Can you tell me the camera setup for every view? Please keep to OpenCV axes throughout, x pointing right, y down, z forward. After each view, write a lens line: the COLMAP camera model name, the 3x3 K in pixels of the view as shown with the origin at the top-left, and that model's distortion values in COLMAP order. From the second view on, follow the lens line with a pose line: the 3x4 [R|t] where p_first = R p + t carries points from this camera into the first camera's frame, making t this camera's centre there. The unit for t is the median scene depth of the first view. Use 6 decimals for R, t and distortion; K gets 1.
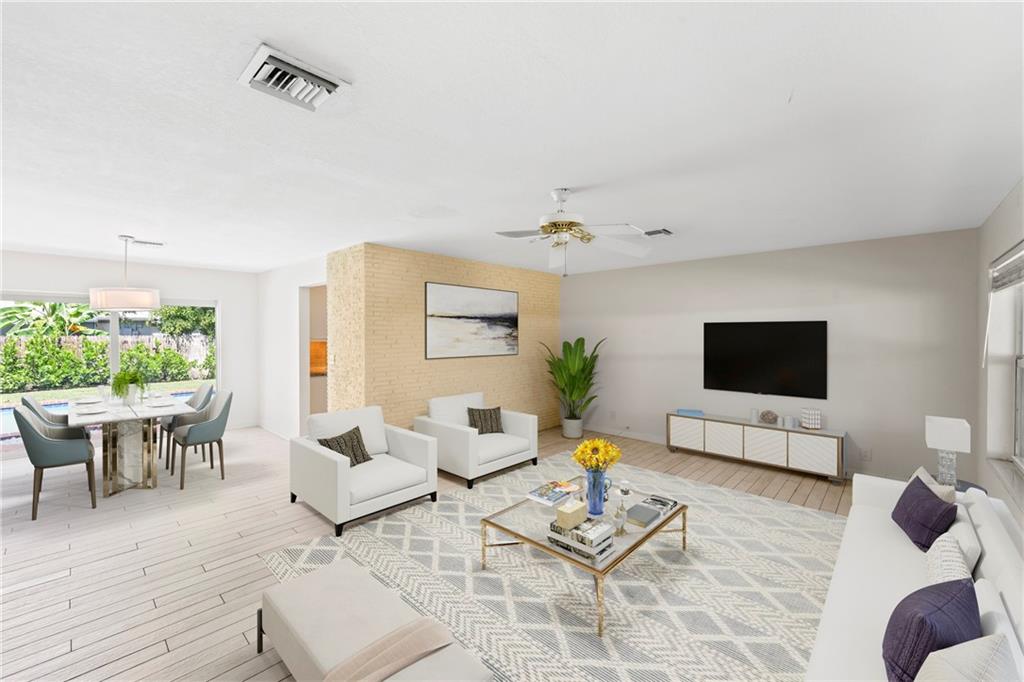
lens RADIAL K [[420.7, 0, 512.9], [0, 420.7, 335.0], [0, 0, 1]] dist [0.000356, 0.000063]
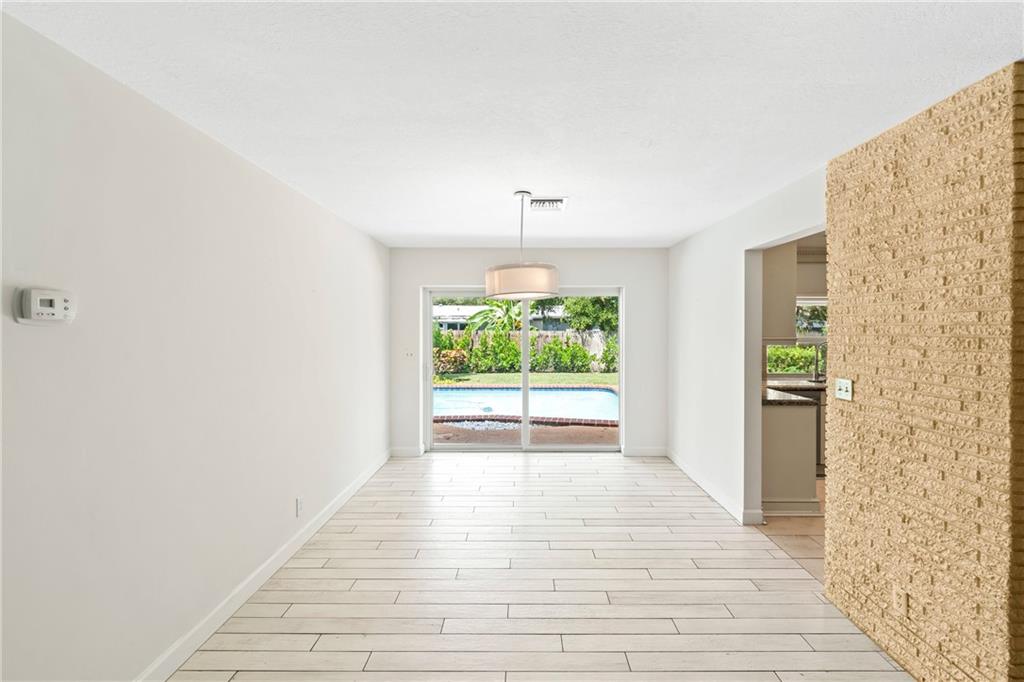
lens RADIAL K [[420.7, 0, 512.9], [0, 420.7, 335.0], [0, 0, 1]] dist [0.000356, 0.000063]
pose [[0.669354, 0.013821, -0.742815, -0.108162], [-0.007000, 0.999900, 0.012296, -0.000940], [0.742910, -0.003031, 0.669384, 0.138946]]
